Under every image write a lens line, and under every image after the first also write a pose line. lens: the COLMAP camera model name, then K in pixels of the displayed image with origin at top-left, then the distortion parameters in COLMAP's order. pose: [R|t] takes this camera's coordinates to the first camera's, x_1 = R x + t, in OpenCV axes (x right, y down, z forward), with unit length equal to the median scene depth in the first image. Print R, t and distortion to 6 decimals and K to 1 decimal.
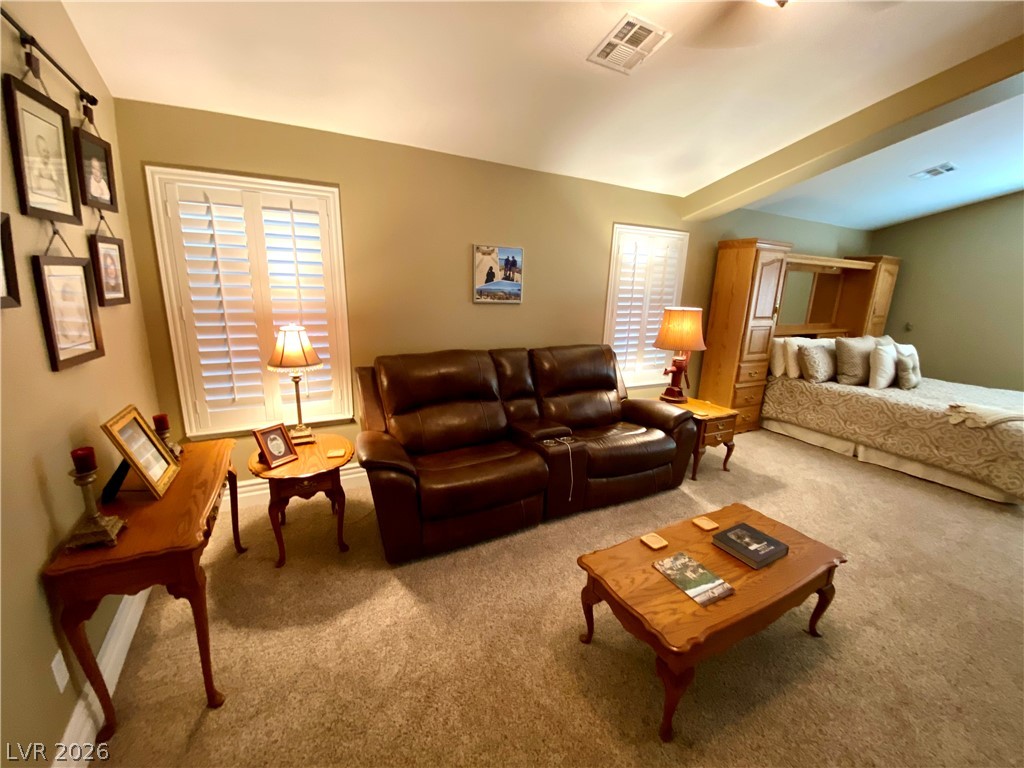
lens RADIAL K [[413.0, 0, 511.3], [0, 413.0, 386.6], [0, 0, 1]] dist [0.023531, -0.022946]
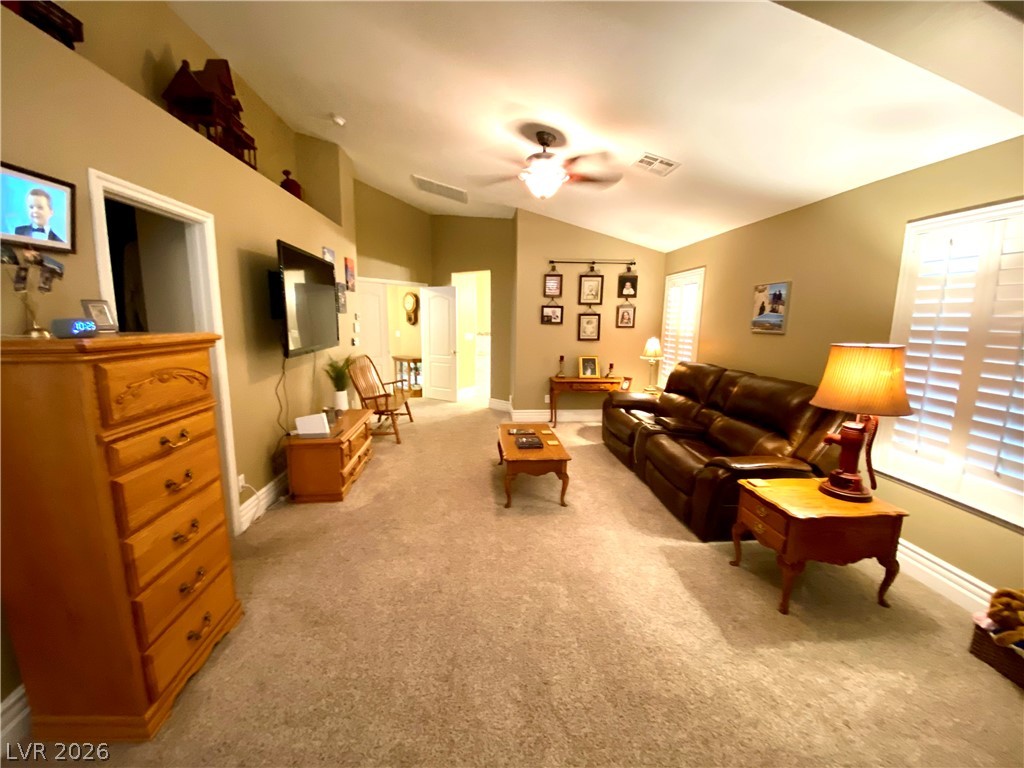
lens RADIAL K [[416.9, 0, 508.4], [0, 416.9, 386.5], [0, 0, 1]] dist [0.040180, -0.031502]
pose [[-0.396040, 0.110379, -0.911575, 1.150894], [-0.242170, 0.945045, 0.219645, -0.133301], [0.885723, 0.307744, -0.347545, 0.741613]]
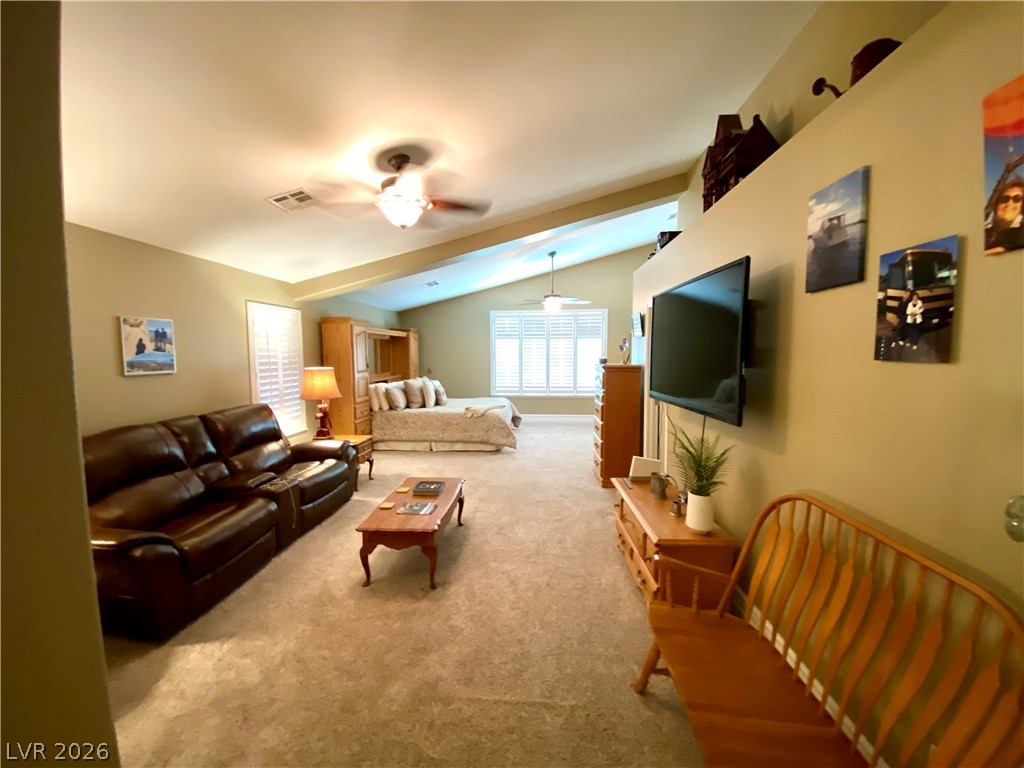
lens RADIAL K [[413.0, 0, 511.3], [0, 413.0, 386.6], [0, 0, 1]] dist [0.023531, -0.022946]
pose [[0.527672, -0.103594, 0.843108, -0.367743], [0.220916, 0.975118, -0.018450, 0.026903], [-0.820219, 0.195992, 0.537428, -0.188382]]
